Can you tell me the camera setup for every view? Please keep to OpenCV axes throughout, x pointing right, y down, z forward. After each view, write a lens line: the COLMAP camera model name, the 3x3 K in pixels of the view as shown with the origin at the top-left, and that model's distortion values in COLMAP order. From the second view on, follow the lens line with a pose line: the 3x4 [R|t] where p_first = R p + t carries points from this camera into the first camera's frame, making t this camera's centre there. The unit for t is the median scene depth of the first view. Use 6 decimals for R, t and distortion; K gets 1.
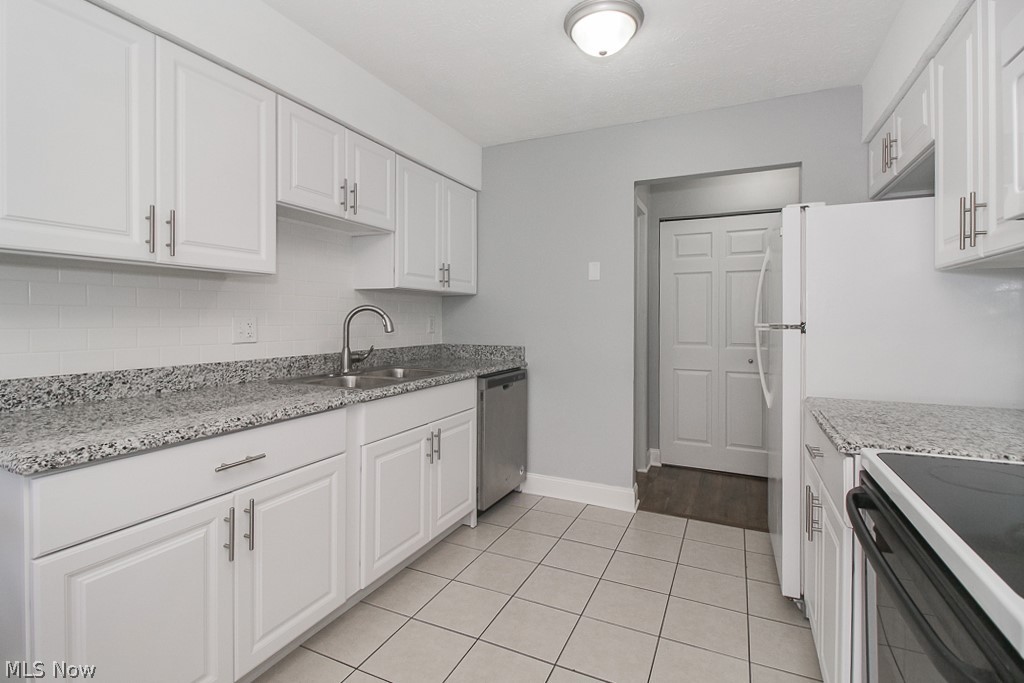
lens RADIAL K [[478.9, 0, 513.9], [0, 478.9, 321.1], [0, 0, 1]] dist [0.013335, -0.012850]
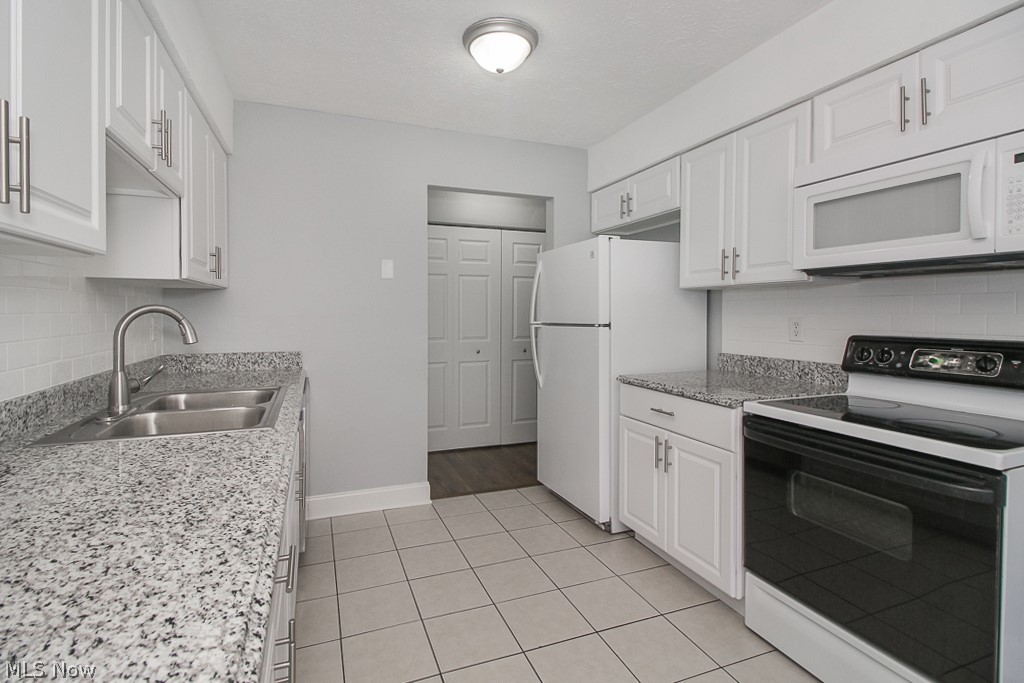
lens RADIAL K [[472.8, 0, 501.2], [0, 472.8, 319.8], [0, 0, 1]] dist [0.012778, -0.013314]
pose [[0.696483, -0.014975, 0.717417, -0.443813], [0.004528, 0.999854, 0.016474, -0.020629], [-0.717559, -0.008226, 0.696449, 0.206033]]
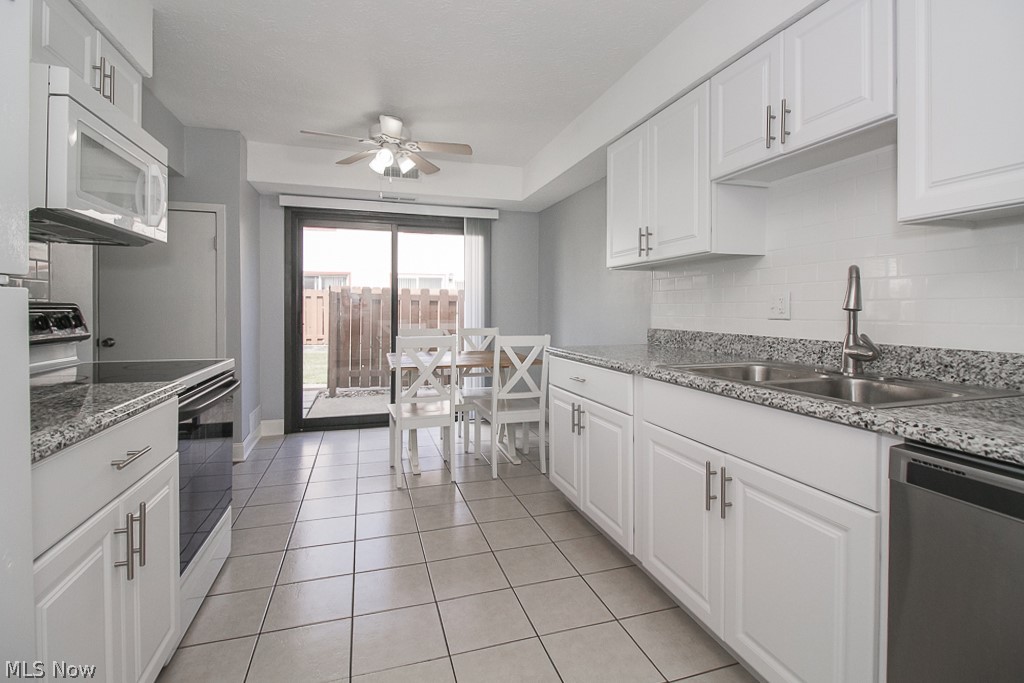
lens RADIAL K [[478.9, 0, 513.9], [0, 478.9, 321.1], [0, 0, 1]] dist [0.013335, -0.012850]
pose [[-0.745734, 0.011783, -0.666140, 0.412145], [-0.007344, 0.999637, 0.025903, 0.023858], [0.666203, 0.024209, -0.745377, 1.170151]]
